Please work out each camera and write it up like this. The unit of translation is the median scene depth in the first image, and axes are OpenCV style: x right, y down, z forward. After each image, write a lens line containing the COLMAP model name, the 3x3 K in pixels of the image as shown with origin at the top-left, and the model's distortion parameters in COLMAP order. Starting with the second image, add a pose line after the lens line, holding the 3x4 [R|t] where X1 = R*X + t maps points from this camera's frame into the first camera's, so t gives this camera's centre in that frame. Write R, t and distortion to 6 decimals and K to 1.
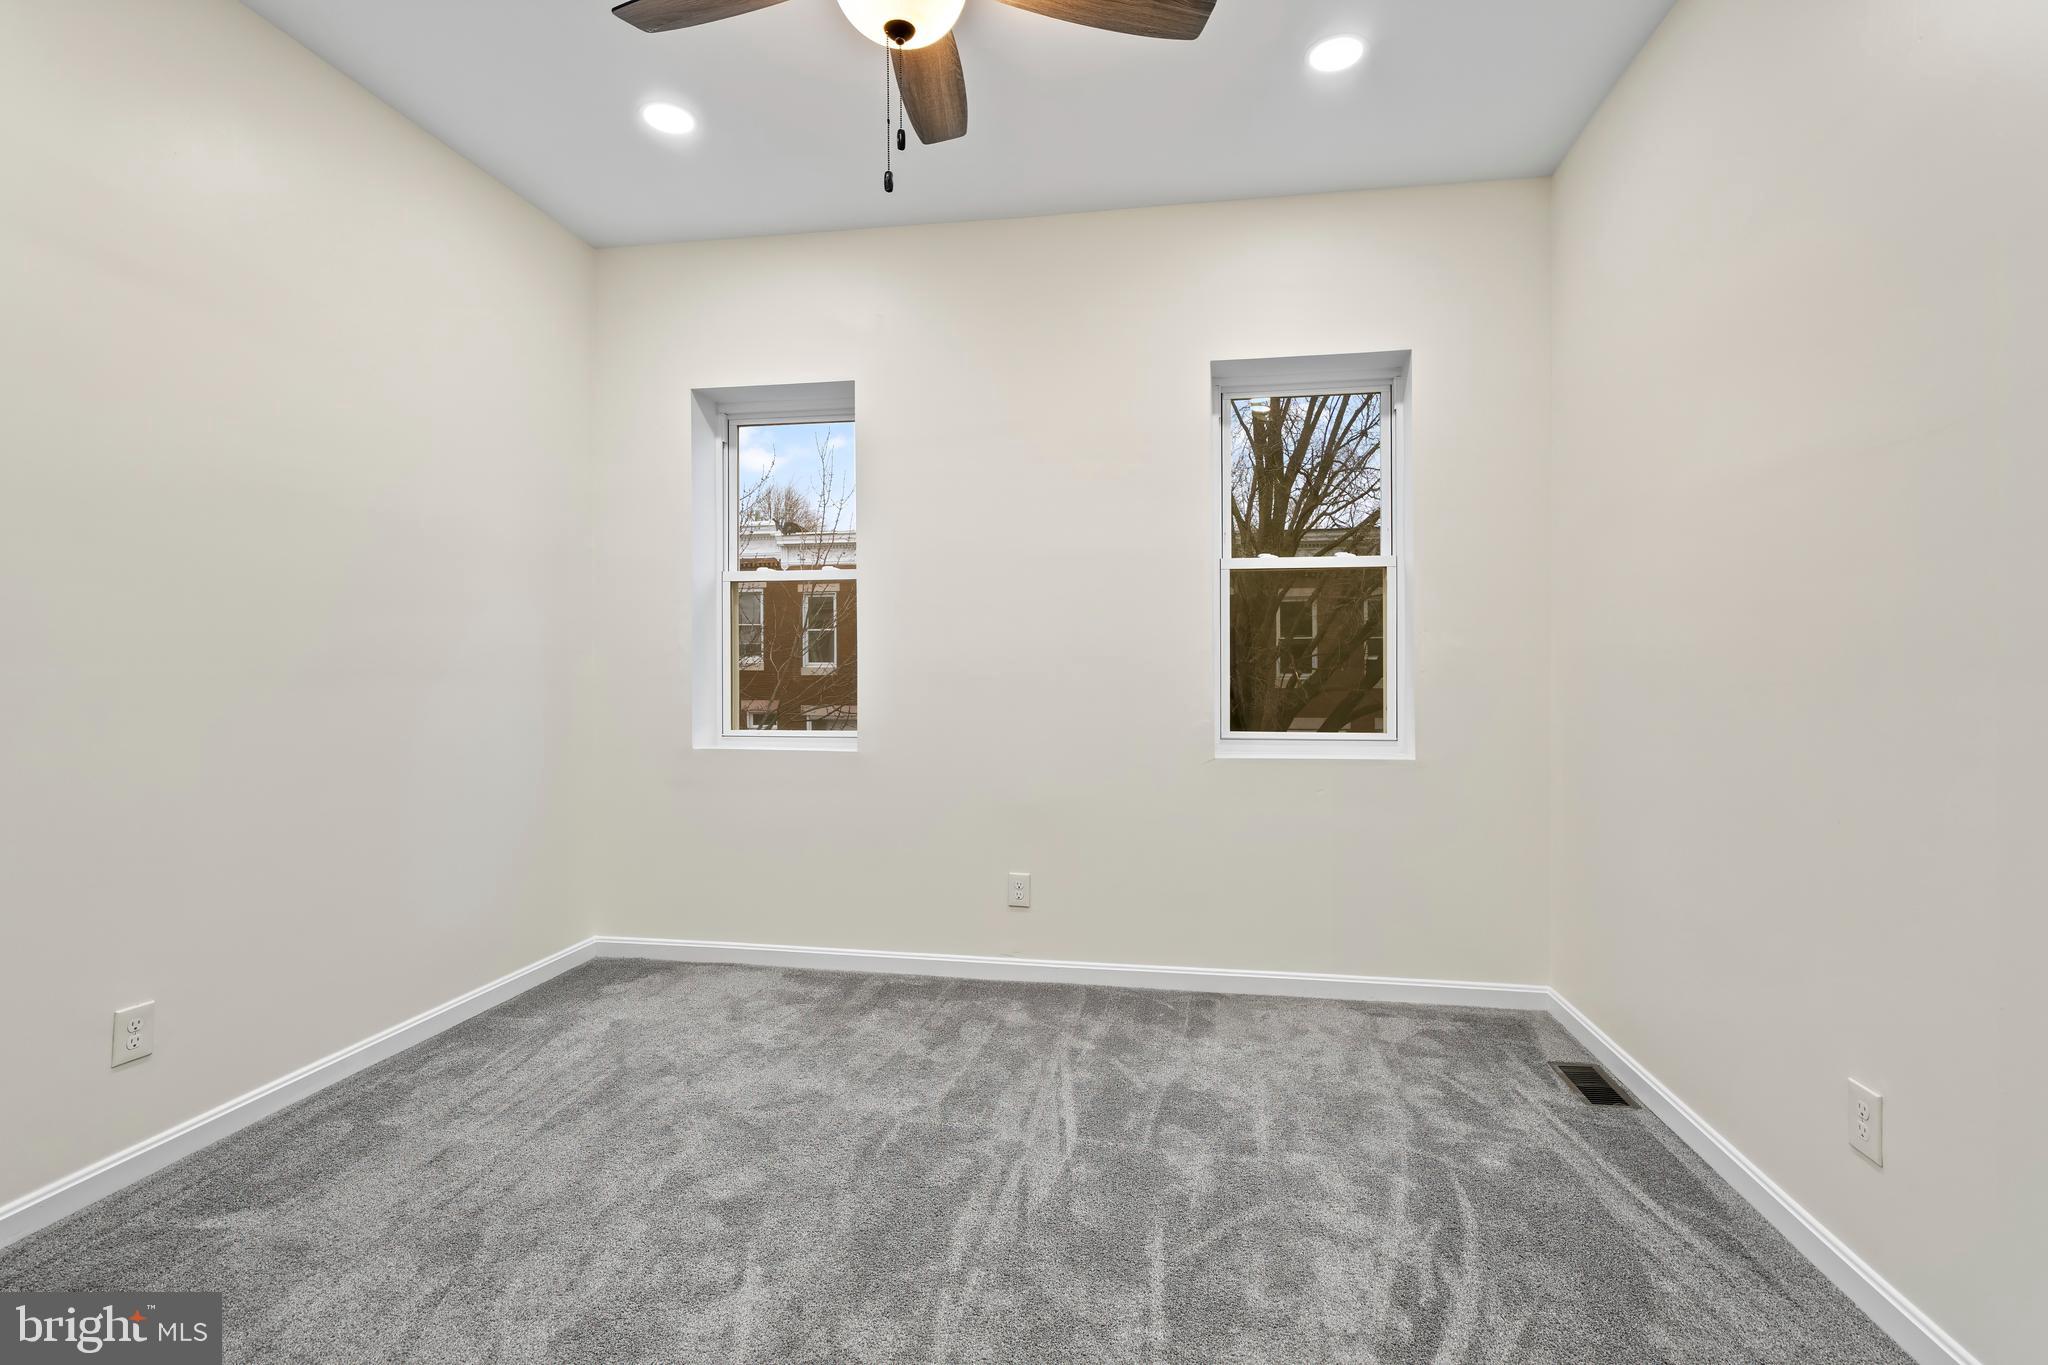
lens RADIAL K [[973.7, 0, 1024.0], [0, 973.7, 682.5], [0, 0, 1]] dist [-0.014868, 0.021431]
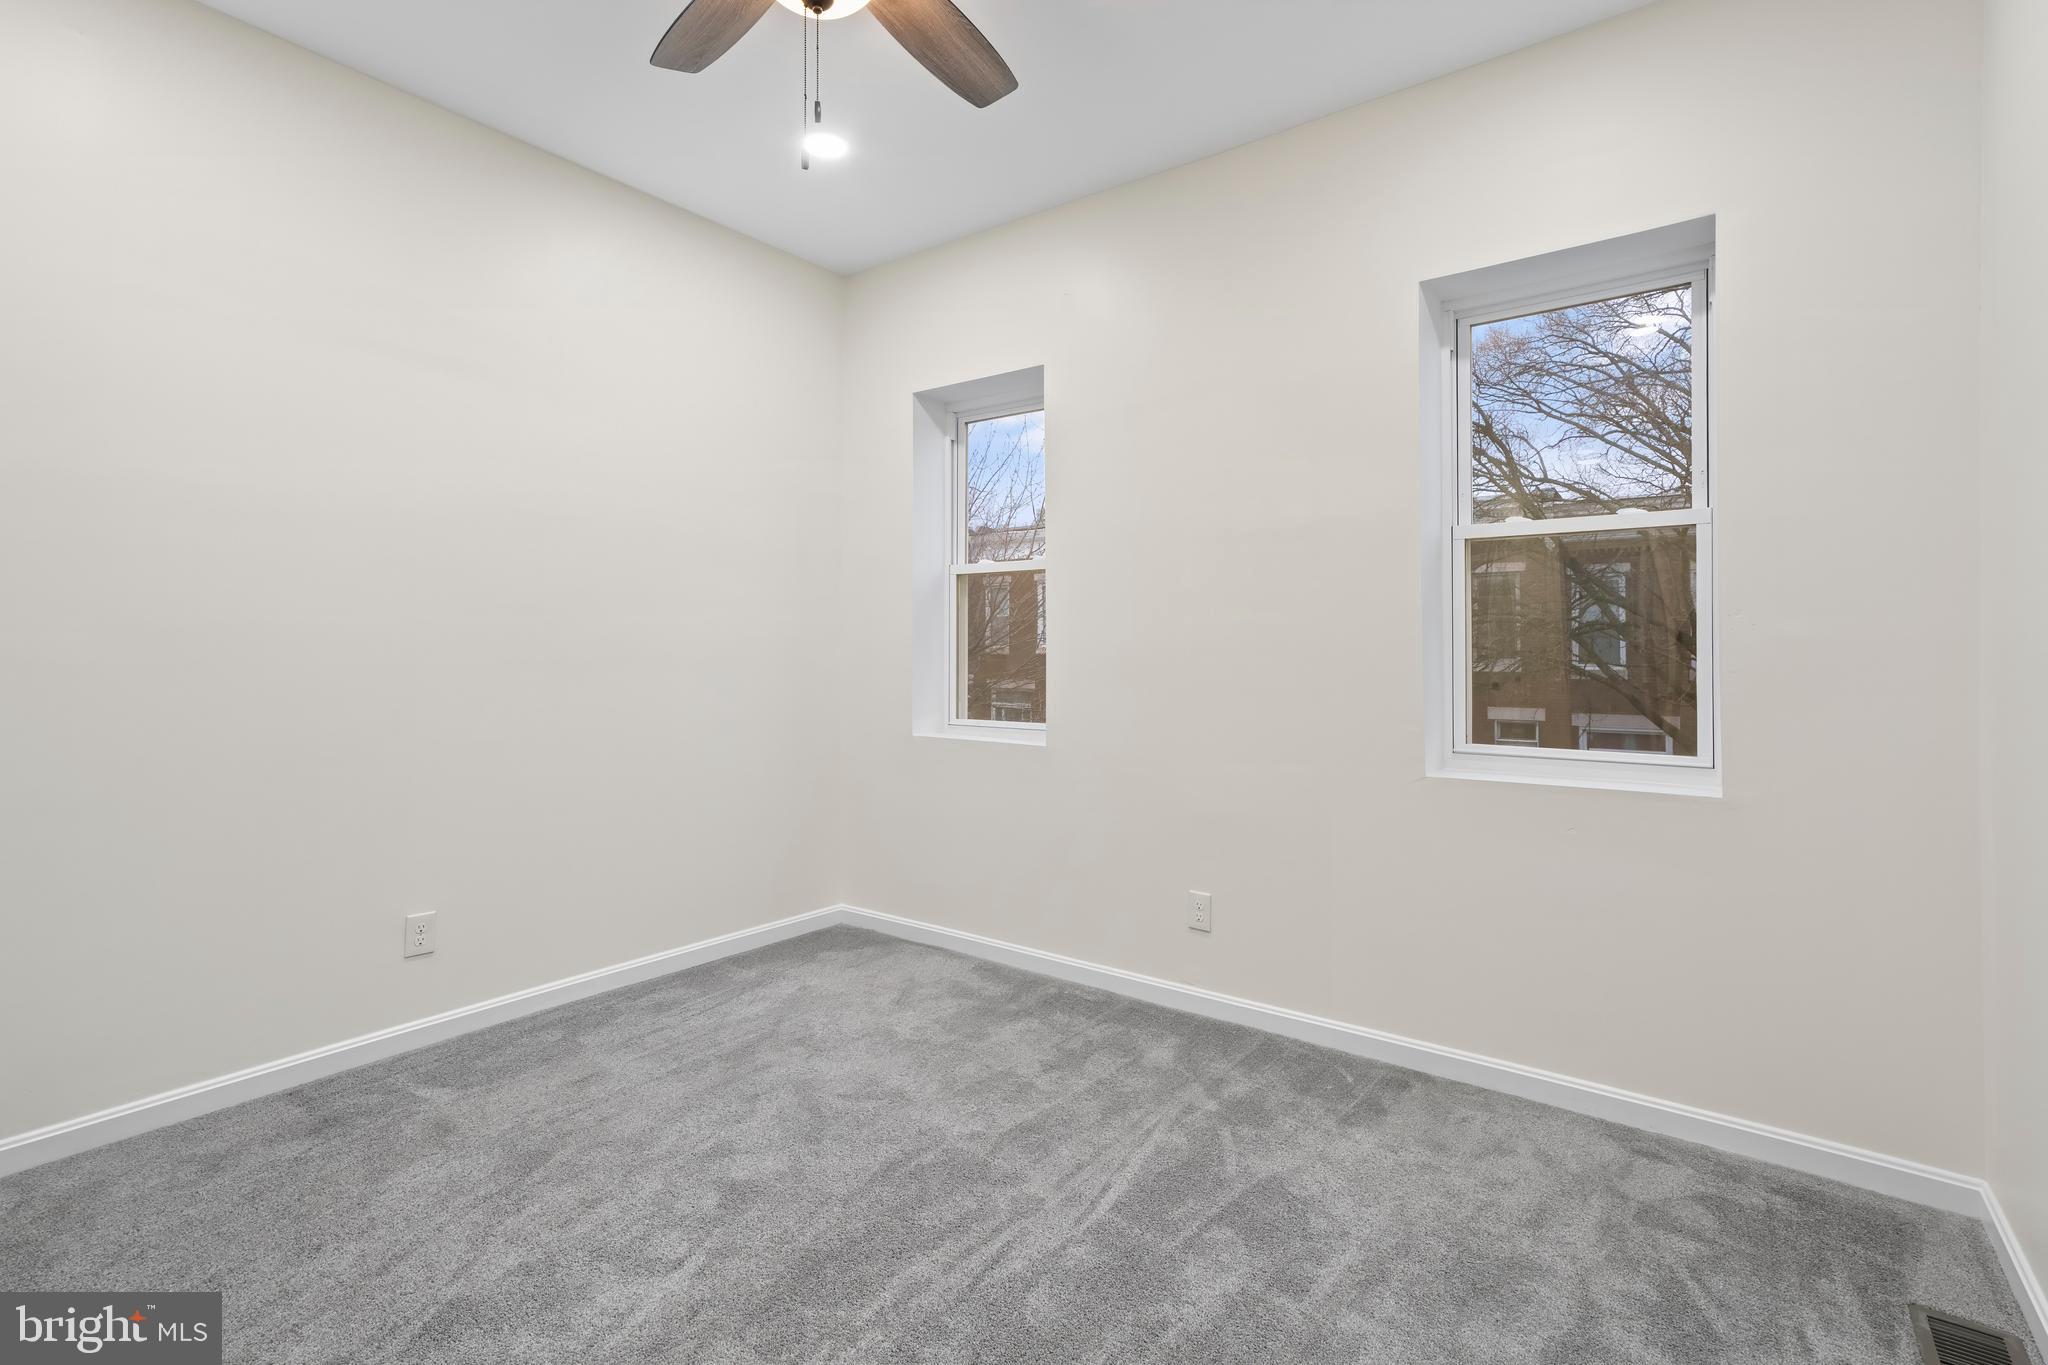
lens RADIAL K [[971.2, 0, 1020.6], [0, 971.2, 649.4], [0, 0, 1]] dist [-0.009832, 0.015903]
pose [[0.885357, 0.003293, -0.464900, 0.312070], [-0.013507, 0.999735, -0.018641, -0.007859], [0.464715, 0.022783, 0.885167, 0.161767]]
